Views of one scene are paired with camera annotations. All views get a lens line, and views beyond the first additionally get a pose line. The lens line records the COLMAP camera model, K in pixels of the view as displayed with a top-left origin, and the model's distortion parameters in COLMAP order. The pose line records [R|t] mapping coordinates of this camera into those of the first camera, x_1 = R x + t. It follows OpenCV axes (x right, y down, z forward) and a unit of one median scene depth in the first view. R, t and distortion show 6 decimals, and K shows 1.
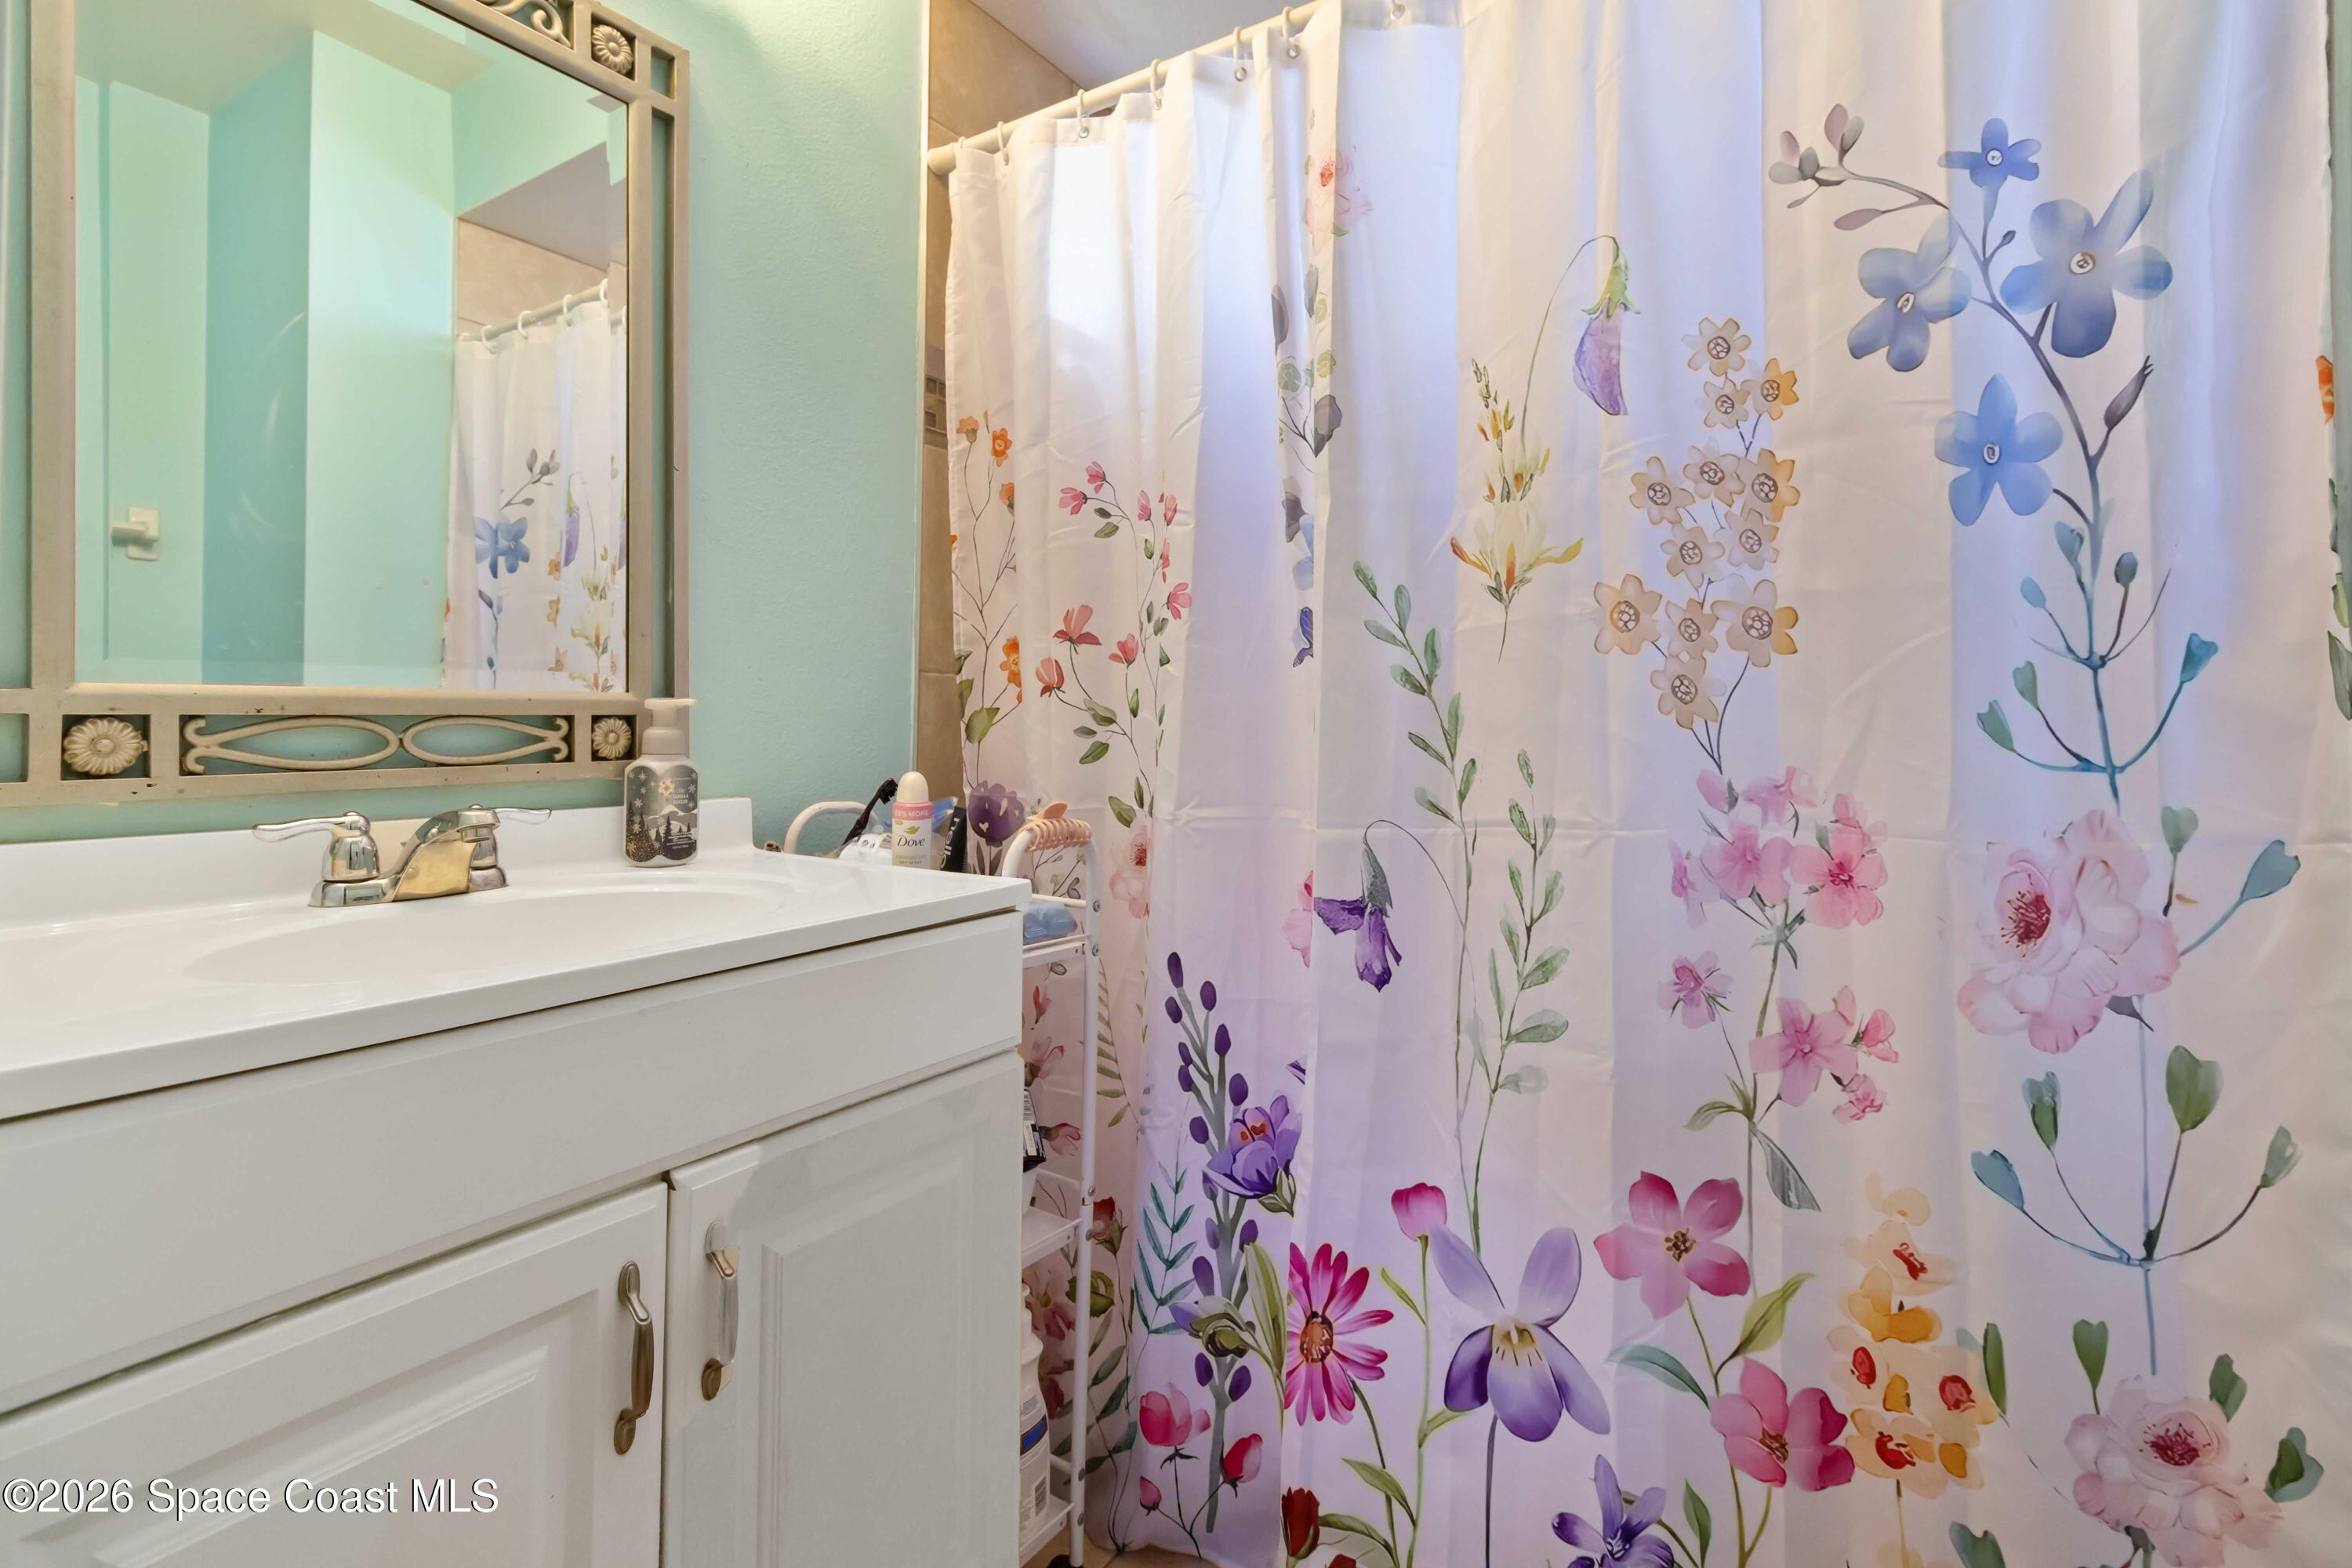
lens RADIAL K [[1088.3, 0, 1178.3], [0, 1088.3, 770.9], [0, 0, 1]] dist [-0.003005, -0.000064]
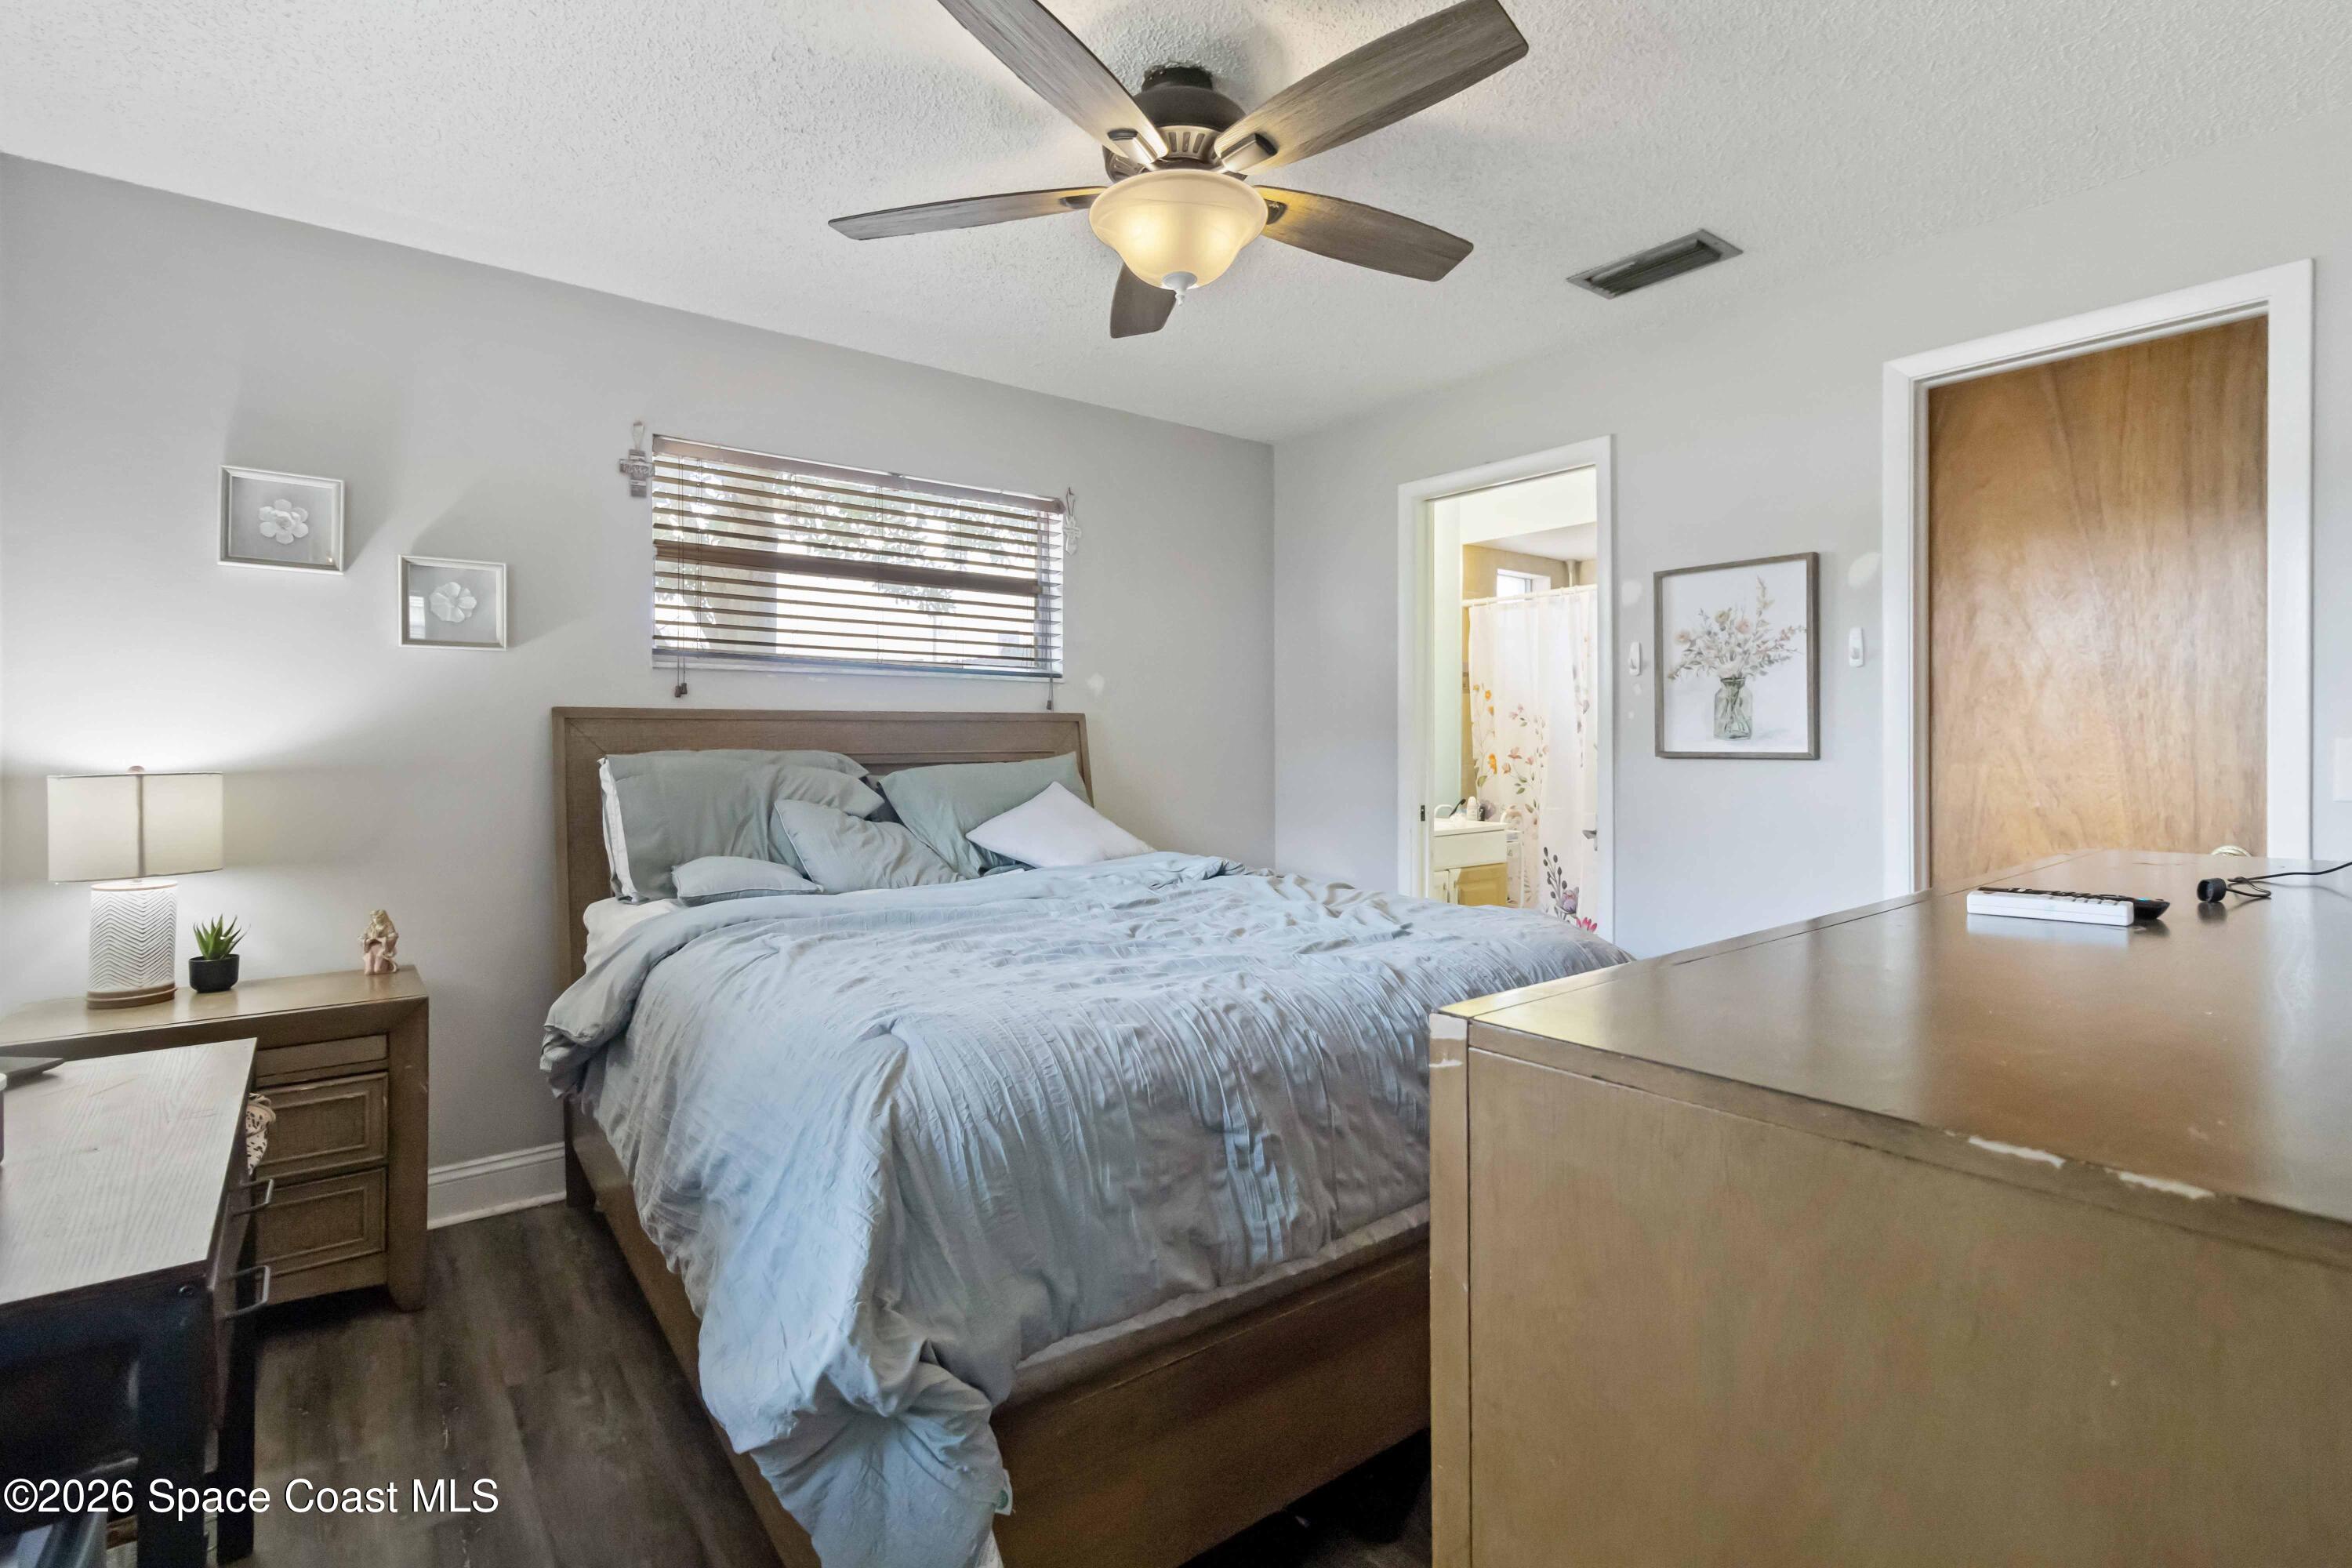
lens RADIAL K [[1088.3, 0, 1173.8], [0, 1088.3, 768.3], [0, 0, 1]] dist [-0.003005, -0.000064]
pose [[0.939762, -0.008858, -0.341715, 0.066624], [0.007914, 0.999960, -0.004156, -0.081935], [0.341738, 0.001201, 0.939794, -2.566679]]
